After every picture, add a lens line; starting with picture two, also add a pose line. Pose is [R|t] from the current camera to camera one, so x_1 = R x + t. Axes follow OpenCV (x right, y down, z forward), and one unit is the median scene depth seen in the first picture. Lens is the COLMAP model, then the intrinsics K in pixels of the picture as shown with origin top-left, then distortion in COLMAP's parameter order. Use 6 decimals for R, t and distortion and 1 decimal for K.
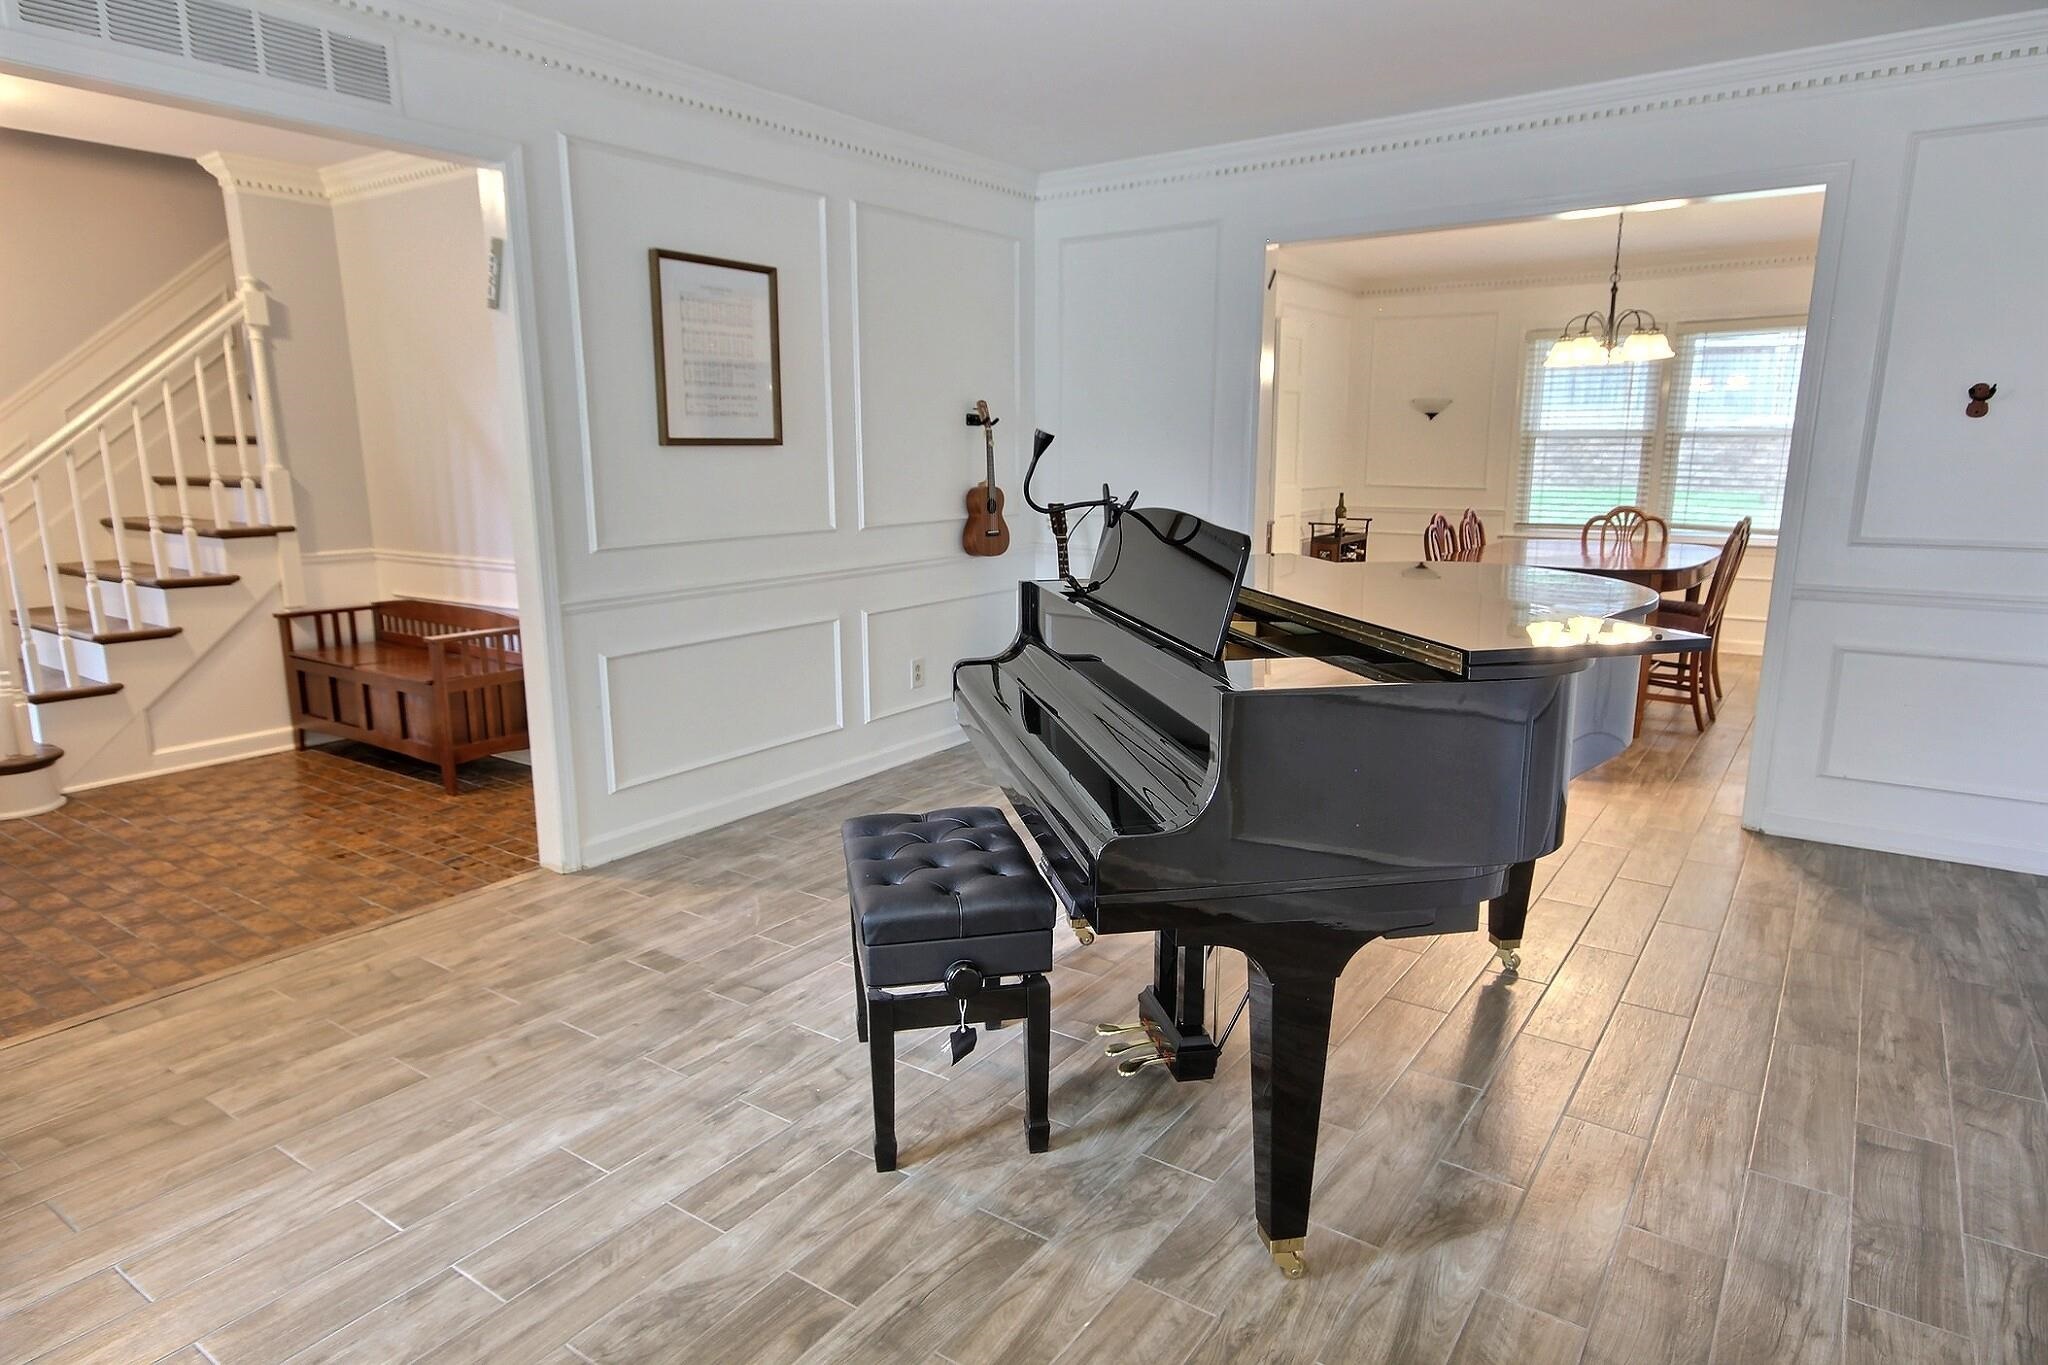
lens RADIAL K [[1188.6, 0, 1029.0], [0, 1188.6, 691.7], [0, 0, 1]] dist [0.010636, -0.001007]
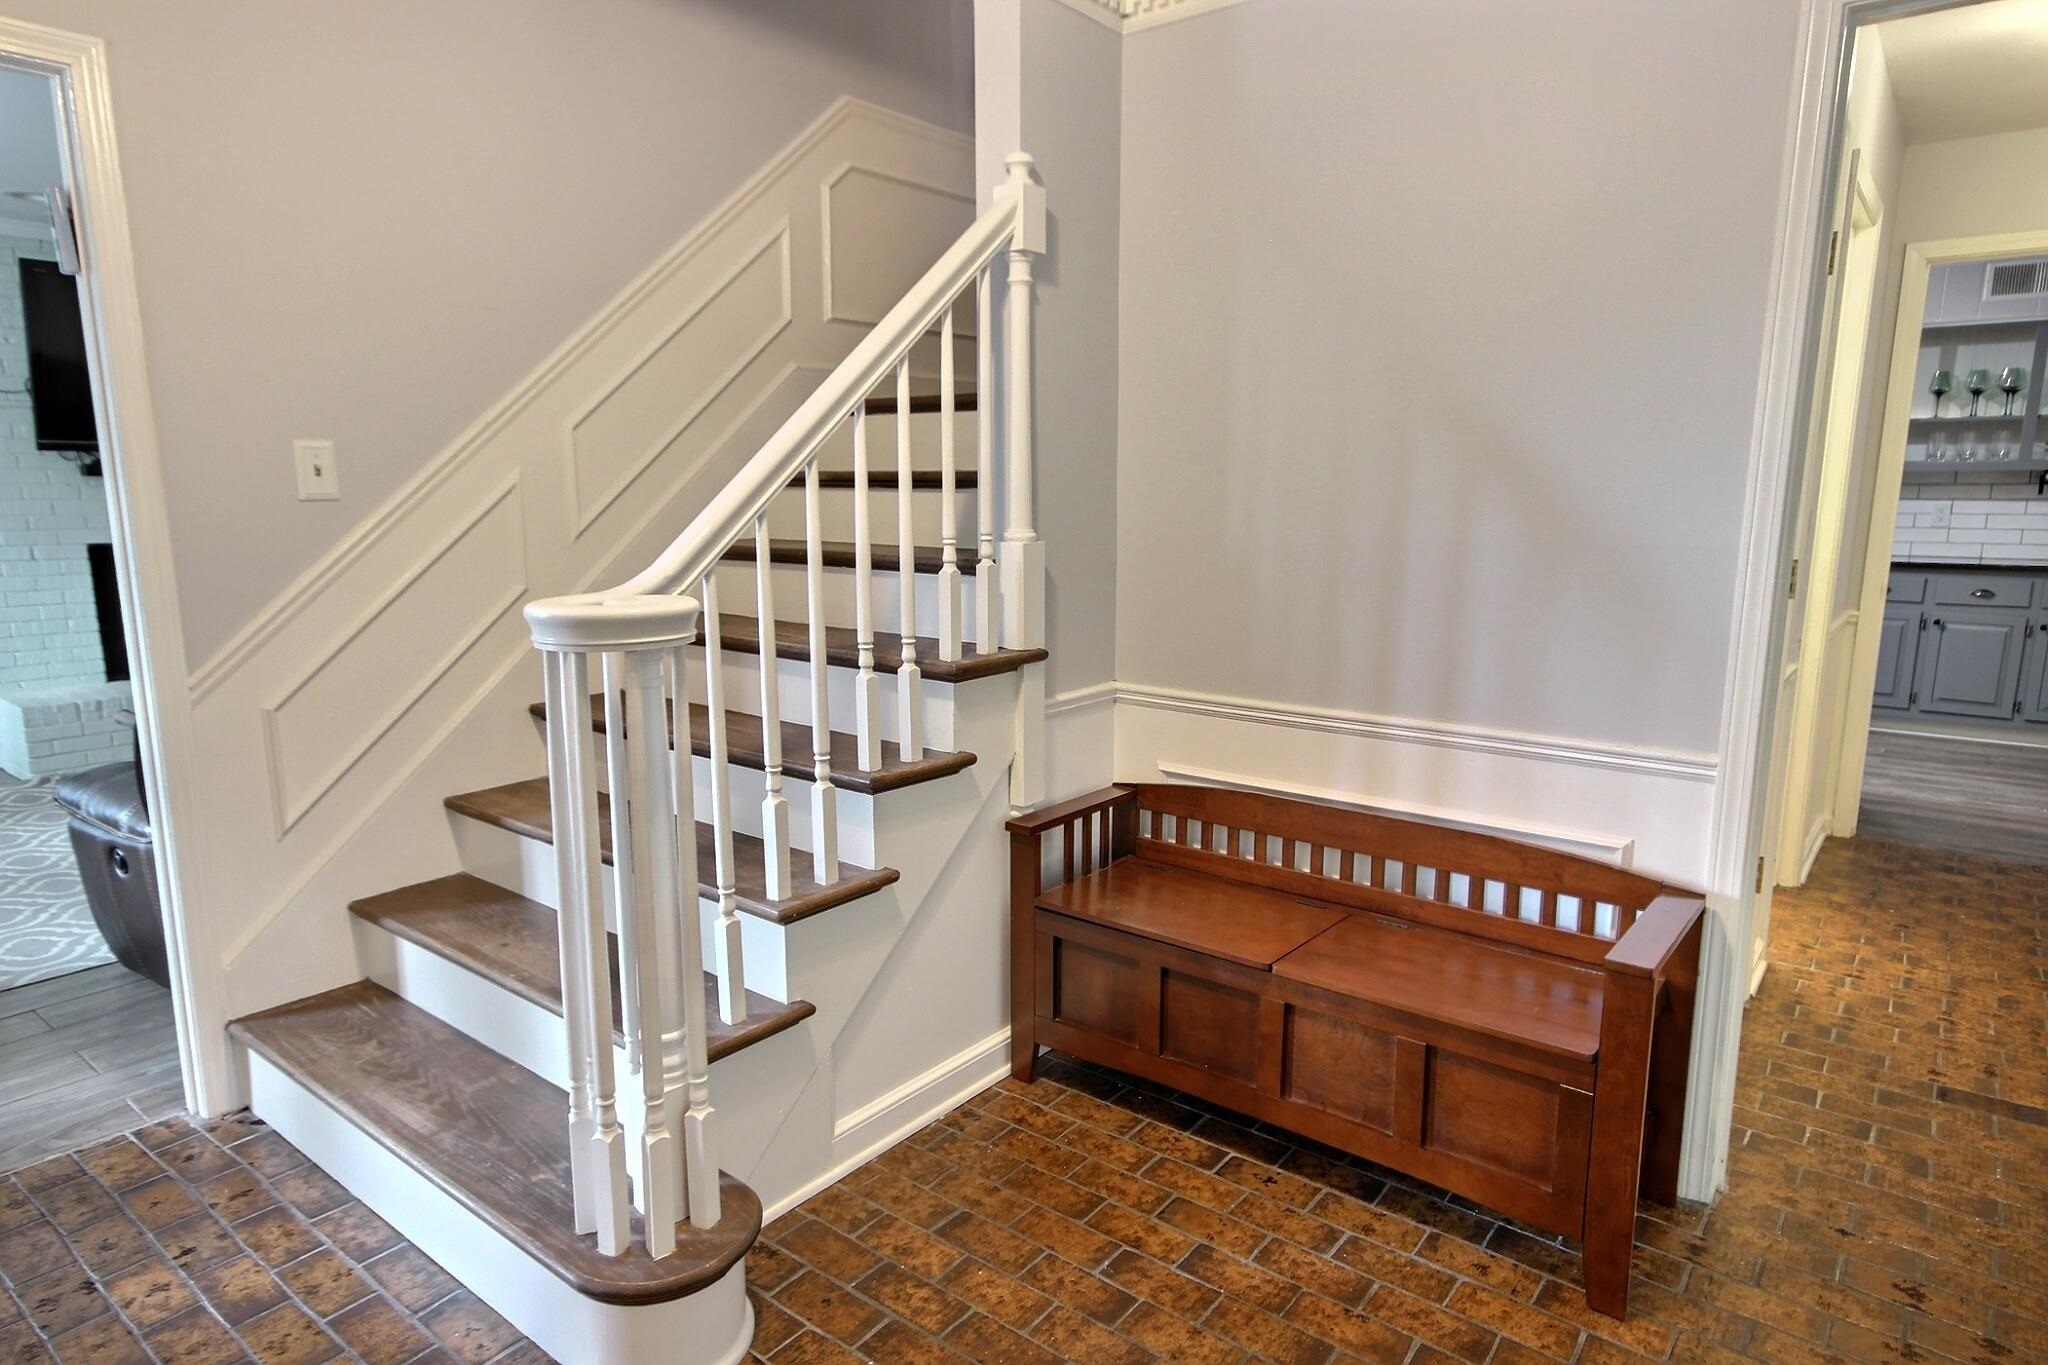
lens RADIAL K [[1188.6, 0, 1029.5], [0, 1188.6, 686.2], [0, 0, 1]] dist [0.010636, -0.001007]
pose [[0.998874, 0.016384, -0.044531, -0.610707], [-0.017506, 0.999536, -0.024922, -0.112253], [0.044102, 0.025673, 0.998697, 0.500926]]
